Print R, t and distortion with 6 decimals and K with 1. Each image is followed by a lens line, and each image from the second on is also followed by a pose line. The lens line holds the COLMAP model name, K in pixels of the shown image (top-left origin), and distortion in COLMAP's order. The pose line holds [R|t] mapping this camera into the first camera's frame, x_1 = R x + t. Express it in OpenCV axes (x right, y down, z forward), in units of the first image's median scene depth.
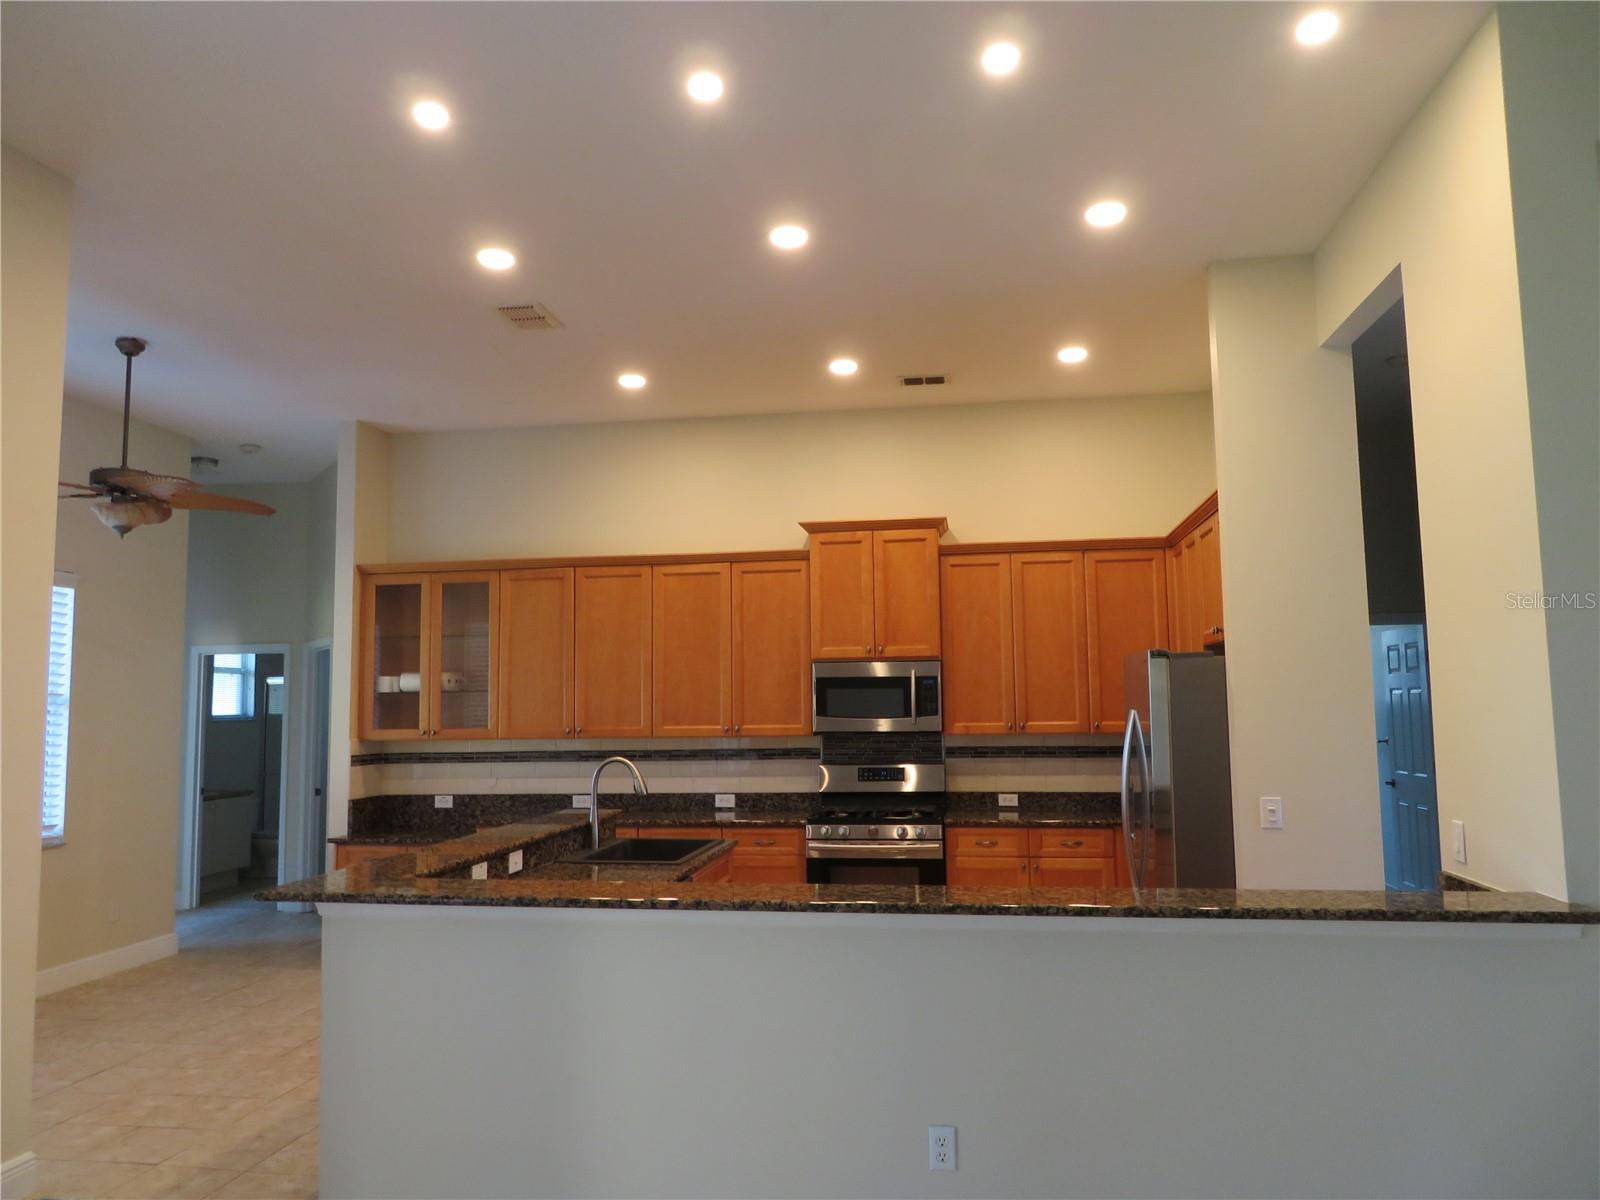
lens RADIAL K [[1151.1, 0, 793.2], [0, 1151.1, 601.0], [0, 0, 1]] dist [-0.007841, 0.009058]
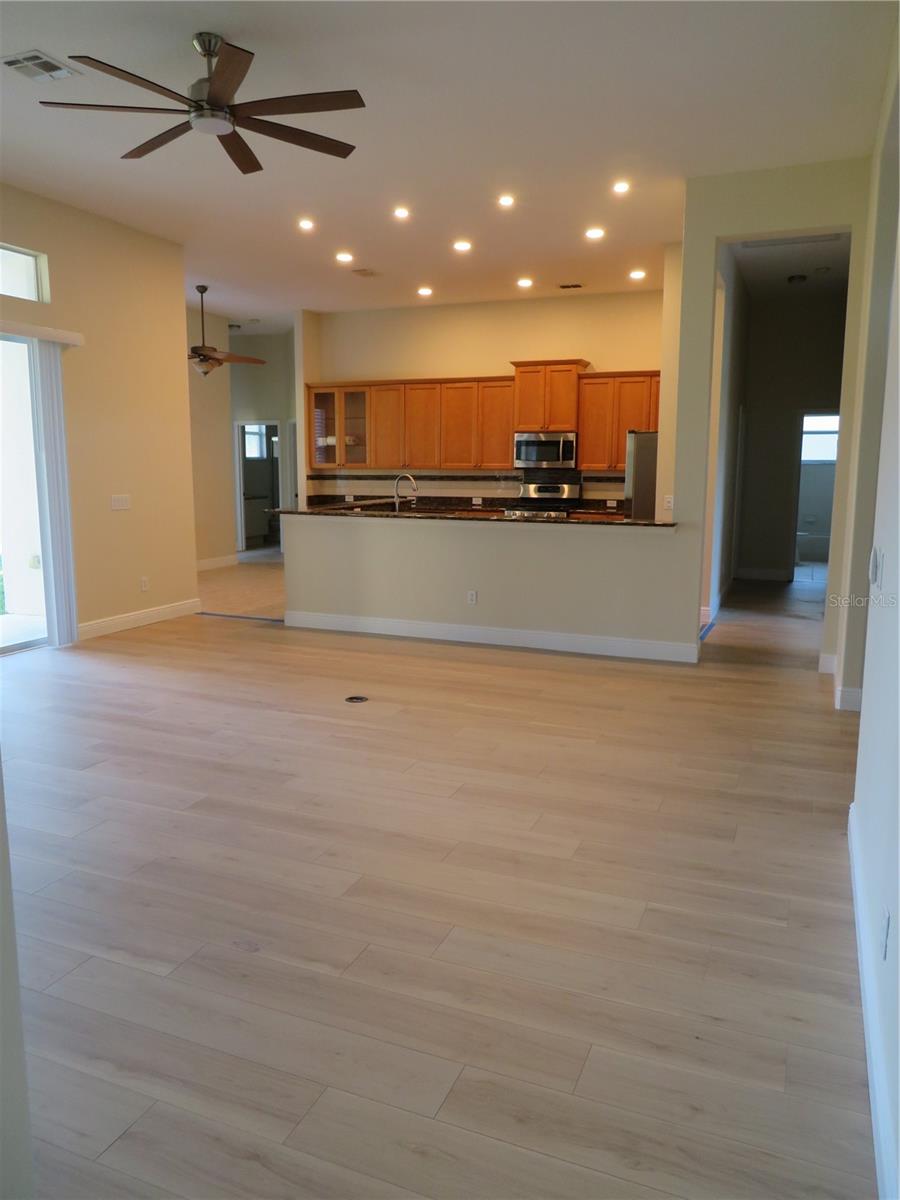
lens RADIAL K [[863.3, 0, 451.7], [0, 863.3, 601.9], [0, 0, 1]] dist [-0.007841, 0.009058]
pose [[0.972102, 0.053702, -0.228329, 0.260758], [0.005299, 0.968162, 0.250269, -0.038273], [0.234499, -0.244497, 0.940867, -0.512028]]
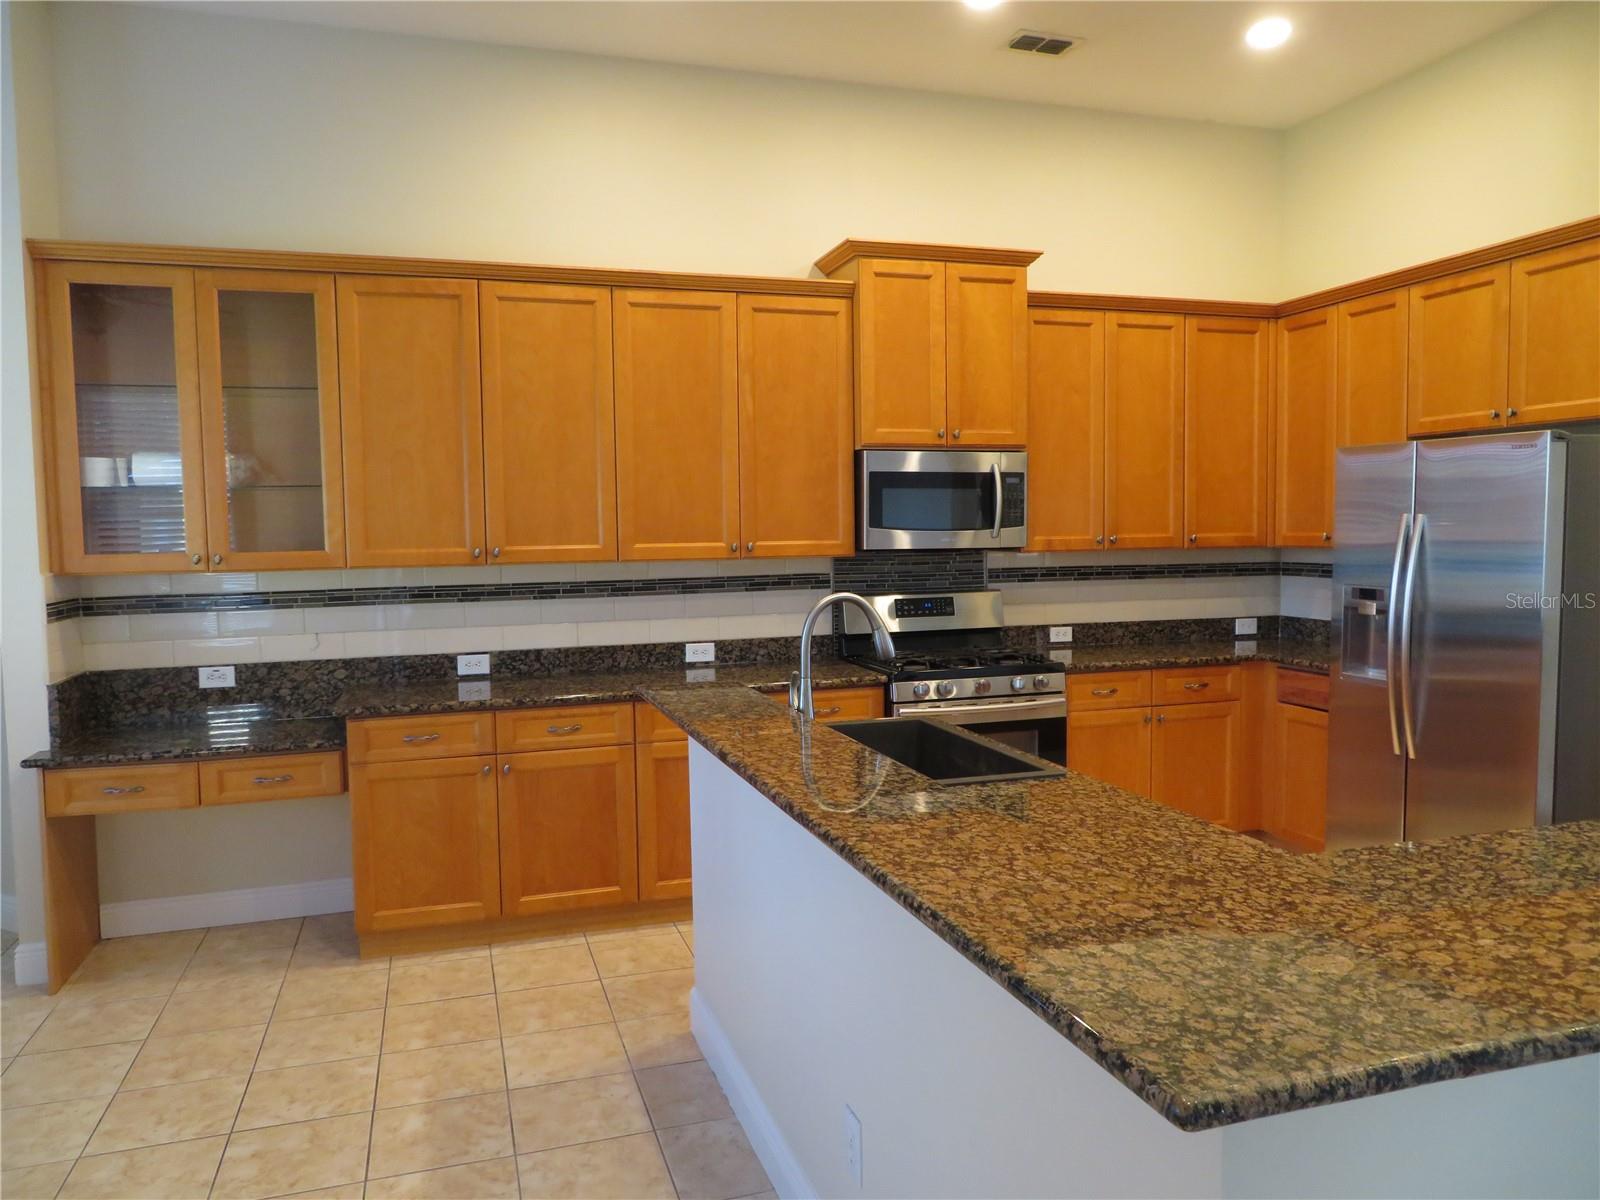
lens RADIAL K [[1151.1, 0, 793.2], [0, 1151.1, 601.0], [0, 0, 1]] dist [-0.007841, 0.009058]
pose [[0.894764, -0.028936, 0.445600, -0.315634], [-0.037444, 0.989522, 0.139443, 0.046376], [-0.444966, -0.141454, 0.884305, 0.378402]]
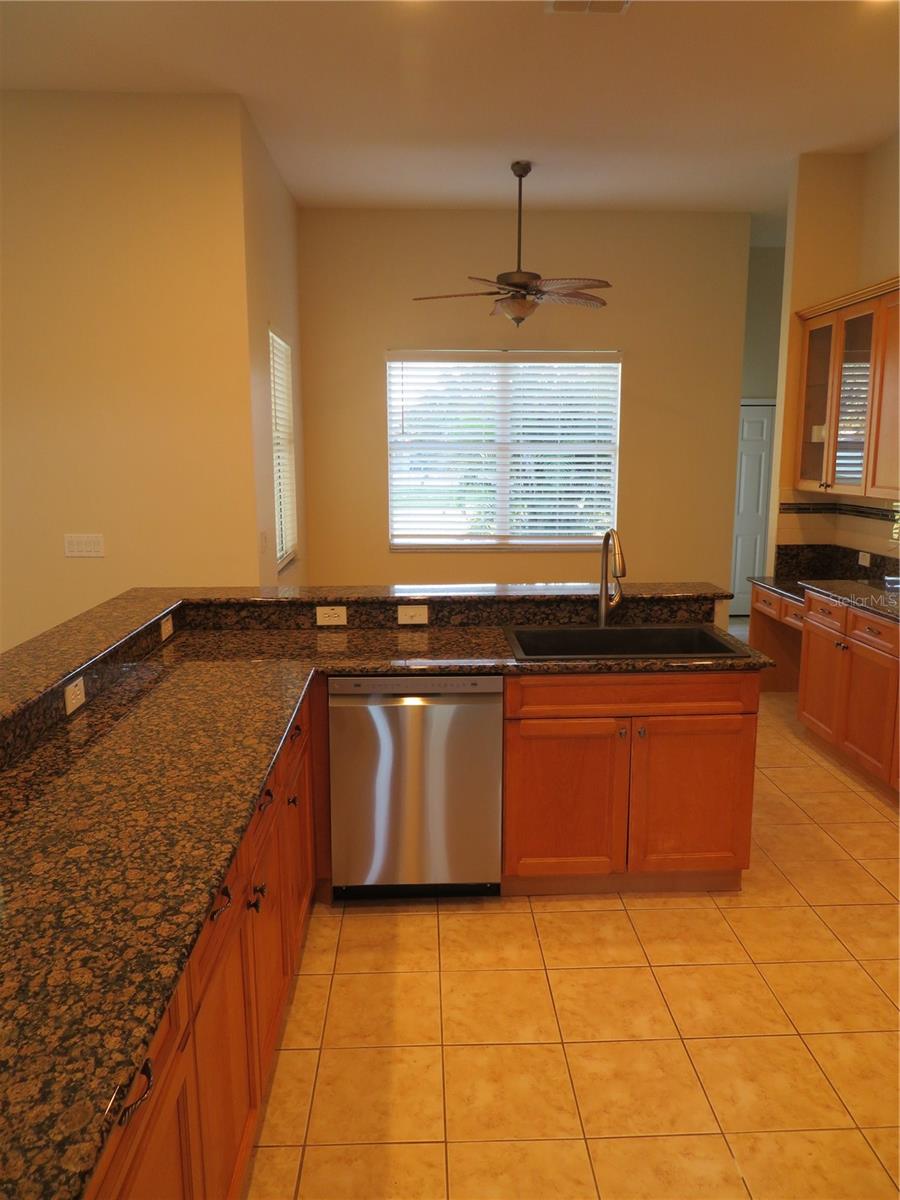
lens RADIAL K [[863.3, 0, 451.7], [0, 863.3, 601.9], [0, 0, 1]] dist [-0.007841, 0.009058]
pose [[0.193276, 0.185913, -0.963370, 0.338971], [0.087049, 0.974762, 0.205576, 0.035080], [0.977275, -0.123593, 0.172214, 0.568028]]
